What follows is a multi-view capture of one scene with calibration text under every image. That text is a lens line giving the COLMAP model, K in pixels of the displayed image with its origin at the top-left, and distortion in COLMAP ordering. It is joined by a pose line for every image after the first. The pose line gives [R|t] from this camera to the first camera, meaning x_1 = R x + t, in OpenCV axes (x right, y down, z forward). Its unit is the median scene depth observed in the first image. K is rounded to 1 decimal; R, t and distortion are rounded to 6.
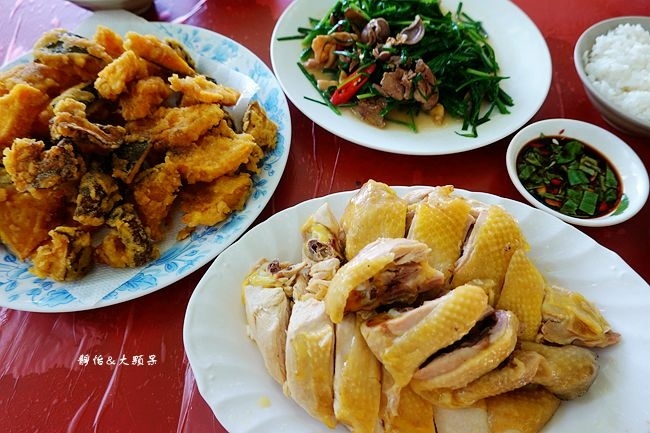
lens RADIAL K [[434.7, 0, 325.0], [0, 434.7, 216.5], [0, 0, 1]] dist [-0.001752, -0.001905]
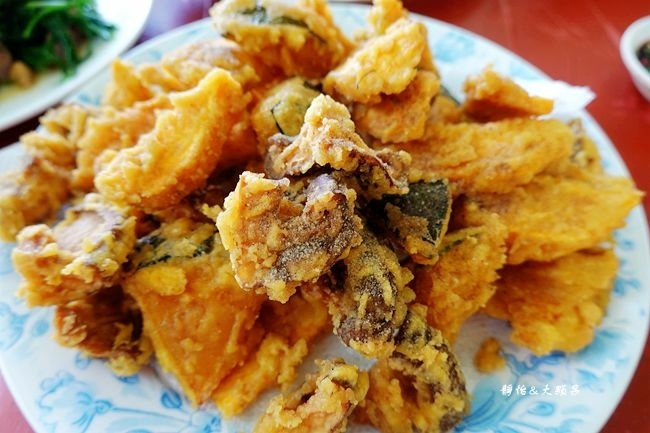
lens RADIAL K [[434.7, 0, 325.0], [0, 434.7, 216.5], [0, 0, 1]] dist [-0.001752, -0.001905]
pose [[0.999215, 0.030408, -0.025373, -0.609609], [-0.032293, 0.996465, -0.077553, -0.098189], [0.022925, 0.078312, 0.996665, 0.537623]]
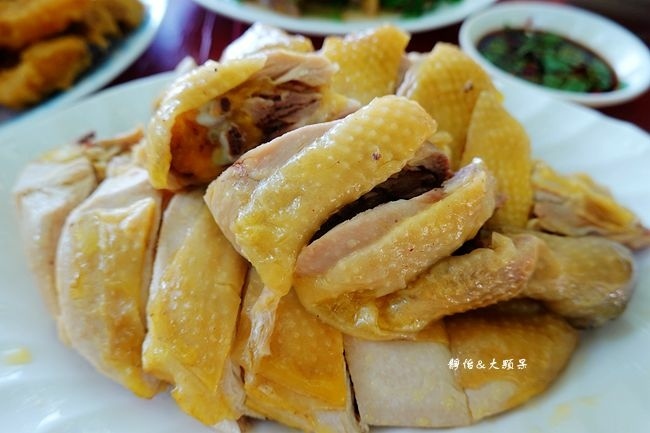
lens RADIAL K [[434.7, 0, 325.0], [0, 434.7, 216.5], [0, 0, 1]] dist [-0.001752, -0.001905]
pose [[0.997134, -0.012911, 0.074549, 0.162784], [0.022692, 0.991005, -0.131886, 0.309321], [-0.072176, 0.133200, 0.988458, 0.412614]]
